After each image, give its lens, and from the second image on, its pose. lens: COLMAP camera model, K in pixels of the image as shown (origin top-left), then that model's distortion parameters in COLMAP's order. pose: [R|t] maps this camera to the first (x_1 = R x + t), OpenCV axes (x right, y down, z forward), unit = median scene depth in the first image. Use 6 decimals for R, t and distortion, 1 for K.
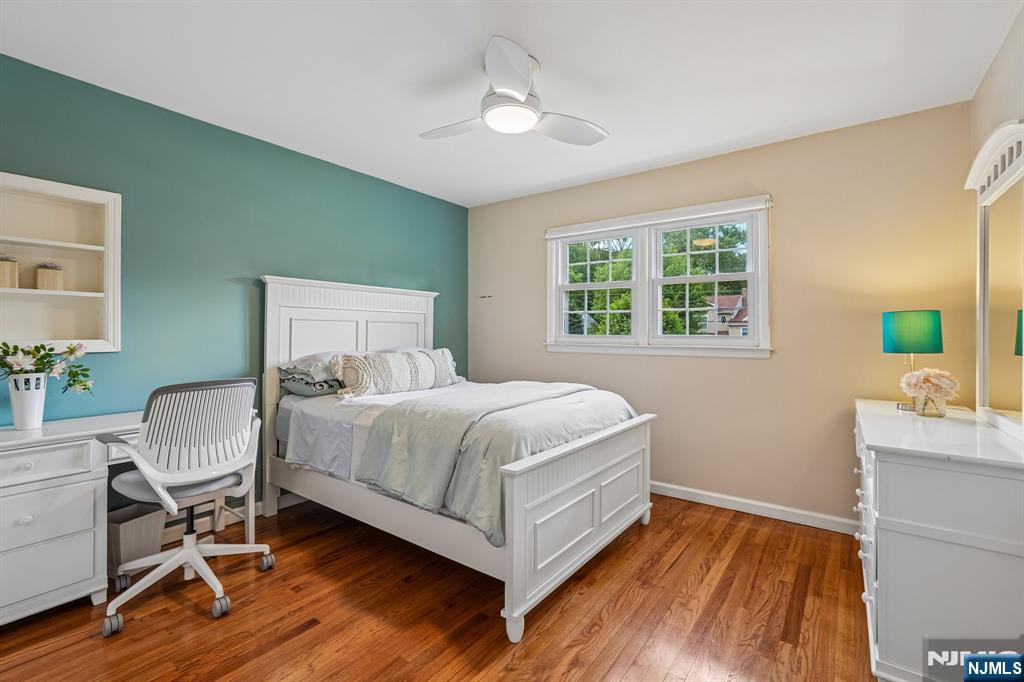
lens RADIAL K [[457.2, 0, 513.5], [0, 457.2, 331.1], [0, 0, 1]] dist [-0.004548, -0.000101]
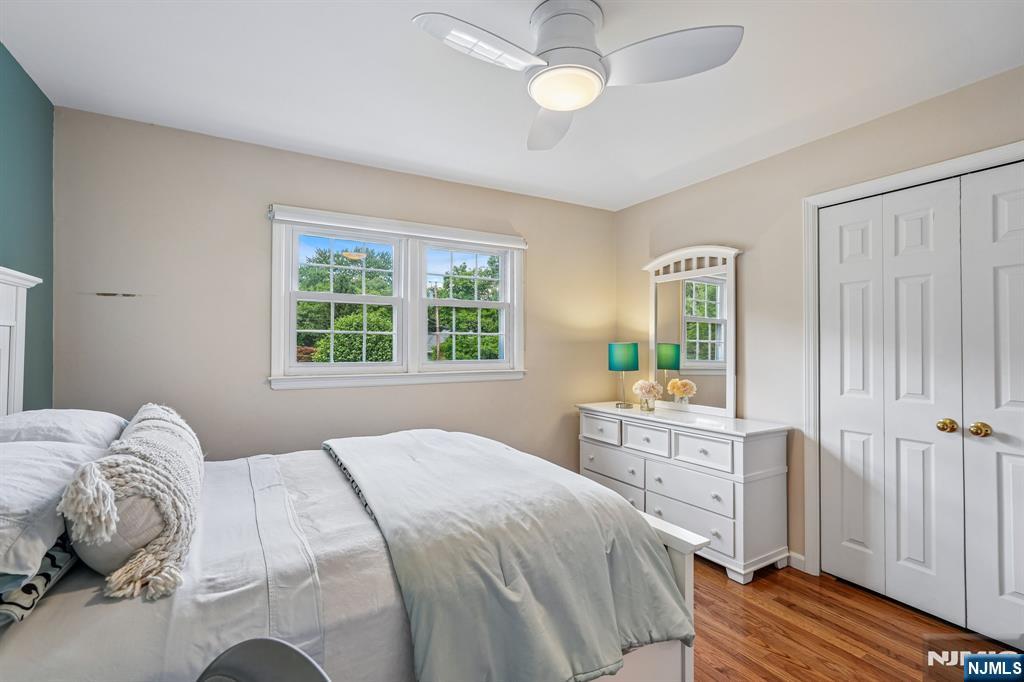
lens RADIAL K [[457.2, 0, 512.2], [0, 457.2, 345.4], [0, 0, 1]] dist [-0.004548, -0.000101]
pose [[0.408604, 0.002779, 0.912708, -0.420740], [0.004829, 0.999975, -0.005206, -0.016126], [-0.912699, 0.006535, 0.408580, 0.456726]]
